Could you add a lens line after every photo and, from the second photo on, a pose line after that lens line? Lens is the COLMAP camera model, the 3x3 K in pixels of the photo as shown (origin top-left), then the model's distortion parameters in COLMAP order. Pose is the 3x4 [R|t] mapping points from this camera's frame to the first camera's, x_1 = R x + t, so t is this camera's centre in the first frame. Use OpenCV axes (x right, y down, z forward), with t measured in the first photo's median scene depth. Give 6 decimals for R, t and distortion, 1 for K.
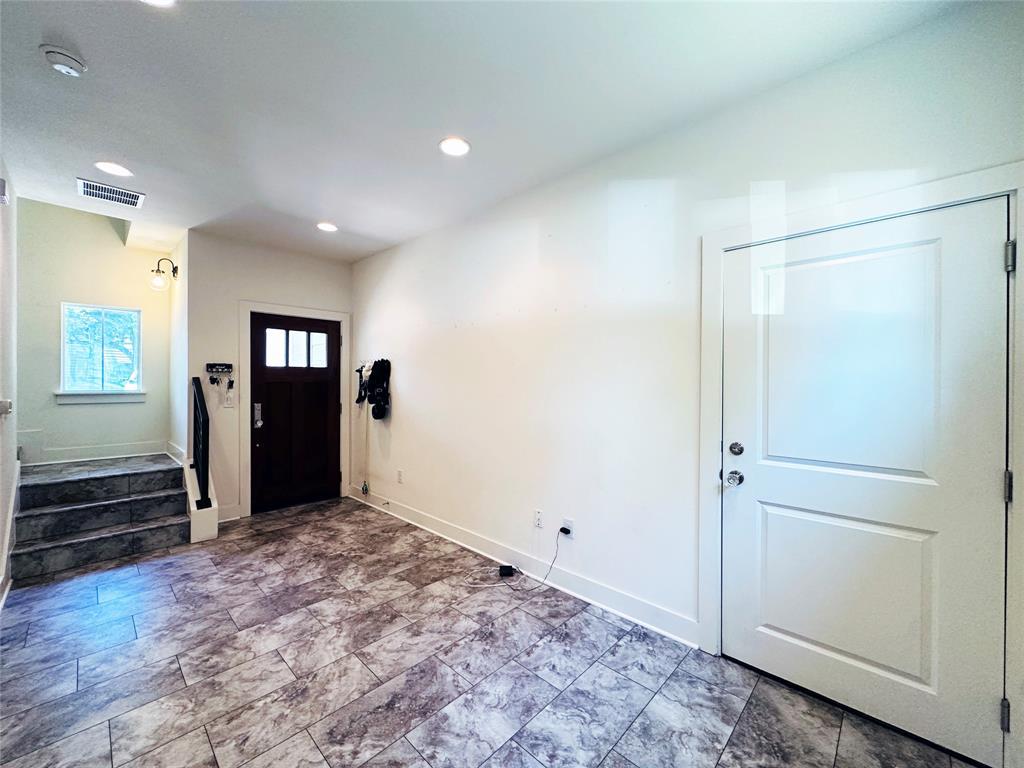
lens RADIAL K [[406.9, 0, 510.4], [0, 406.9, 384.7], [0, 0, 1]] dist [-0.004553, 0.000712]
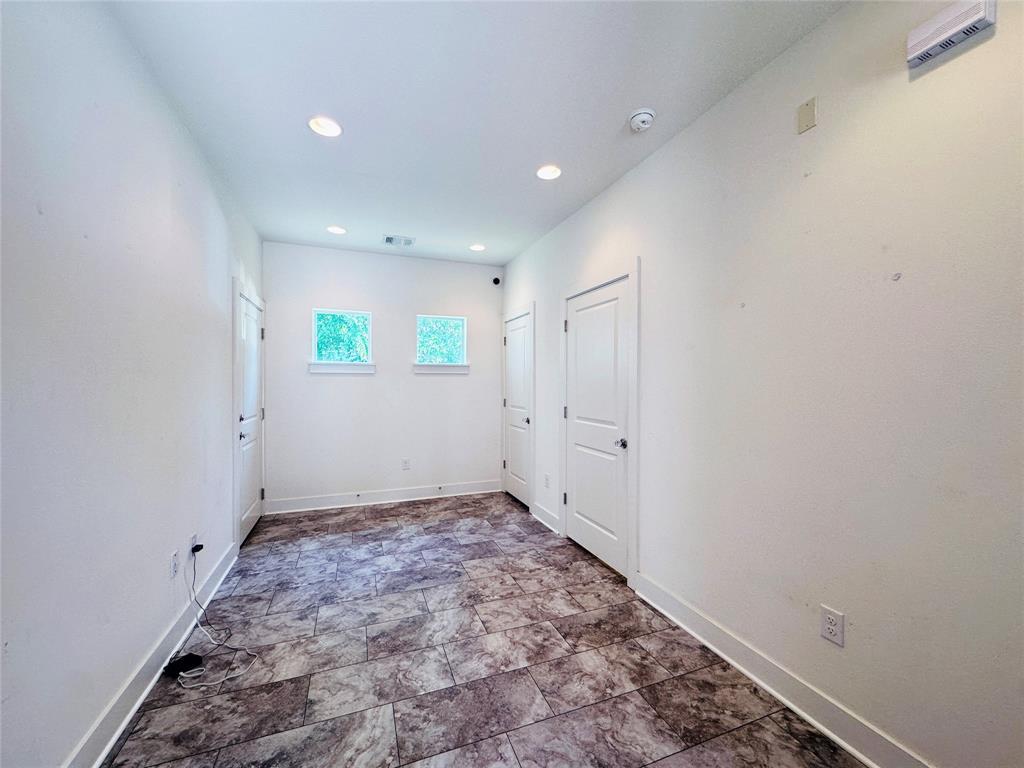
lens RADIAL K [[406.9, 0, 510.4], [0, 406.9, 384.7], [0, 0, 1]] dist [-0.004553, 0.000712]
pose [[-0.902796, -0.013721, 0.429851, -1.045588], [-0.007360, 0.999837, 0.016457, -0.009836], [-0.430007, 0.011694, -0.902750, 1.869125]]
